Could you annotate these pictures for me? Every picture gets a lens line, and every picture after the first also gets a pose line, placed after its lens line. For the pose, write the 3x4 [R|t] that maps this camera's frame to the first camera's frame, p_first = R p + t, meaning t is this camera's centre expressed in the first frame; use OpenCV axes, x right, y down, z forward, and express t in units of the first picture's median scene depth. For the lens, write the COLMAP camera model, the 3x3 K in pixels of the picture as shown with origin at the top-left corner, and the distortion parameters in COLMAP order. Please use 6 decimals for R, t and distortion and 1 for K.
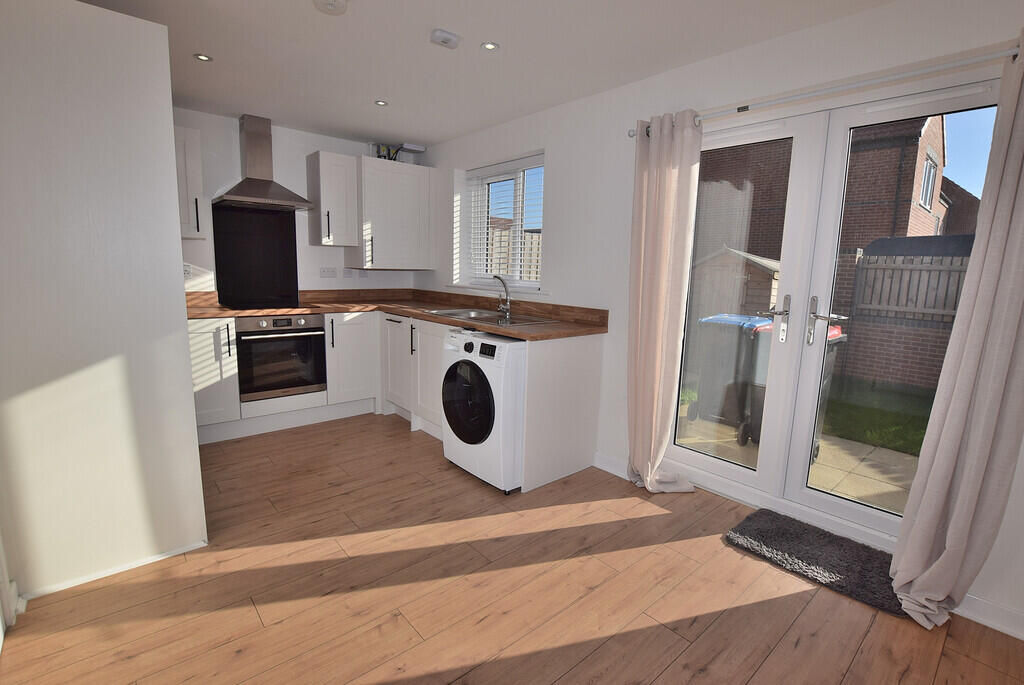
lens RADIAL K [[464.3, 0, 513.5], [0, 464.3, 342.7], [0, 0, 1]] dist [-0.017610, 0.001530]
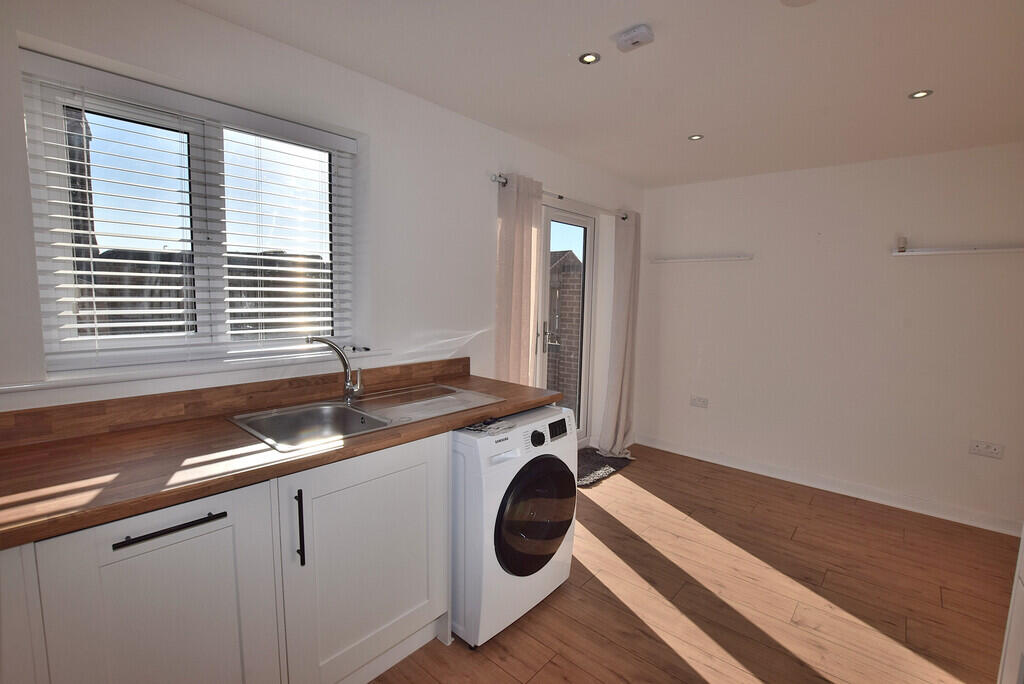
lens RADIAL K [[464.3, 0, 511.4], [0, 464.3, 340.7], [0, 0, 1]] dist [-0.017610, 0.001530]
pose [[-0.128030, -0.135885, 0.982417, -0.645078], [0.130302, 0.979678, 0.152488, -0.210557], [-0.983173, 0.147534, -0.107722, 0.916883]]
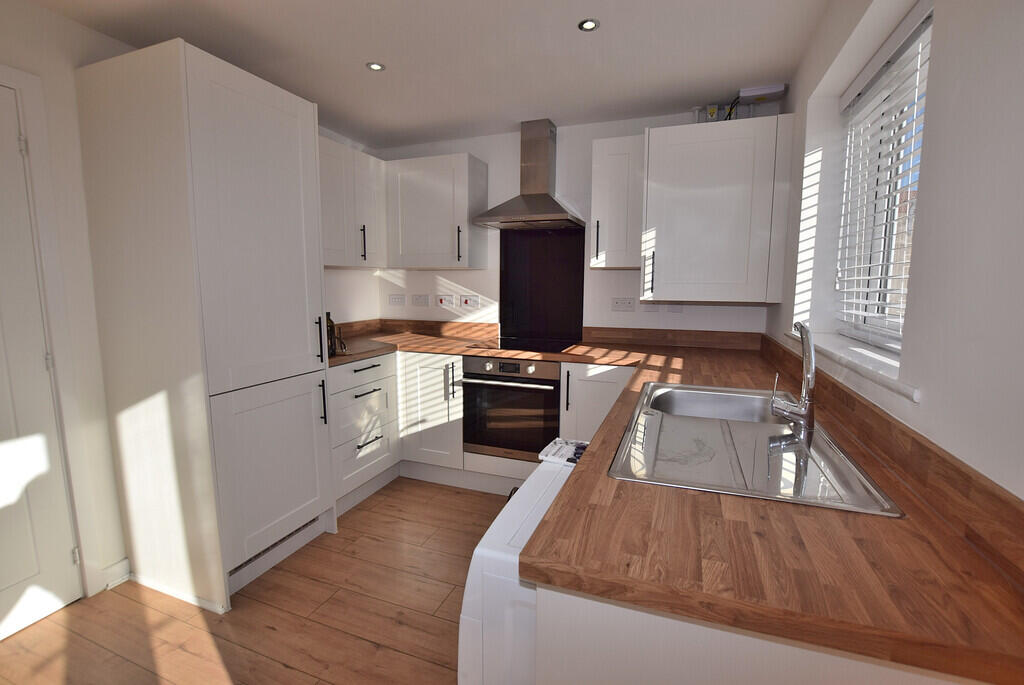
lens RADIAL K [[464.3, 0, 513.0], [0, 464.3, 346.2], [0, 0, 1]] dist [-0.017610, 0.001530]
pose [[0.482583, 0.095015, -0.870681, 0.209780], [-0.131561, 0.990683, 0.035191, -0.115520], [0.865913, 0.097565, 0.490587, 0.641286]]
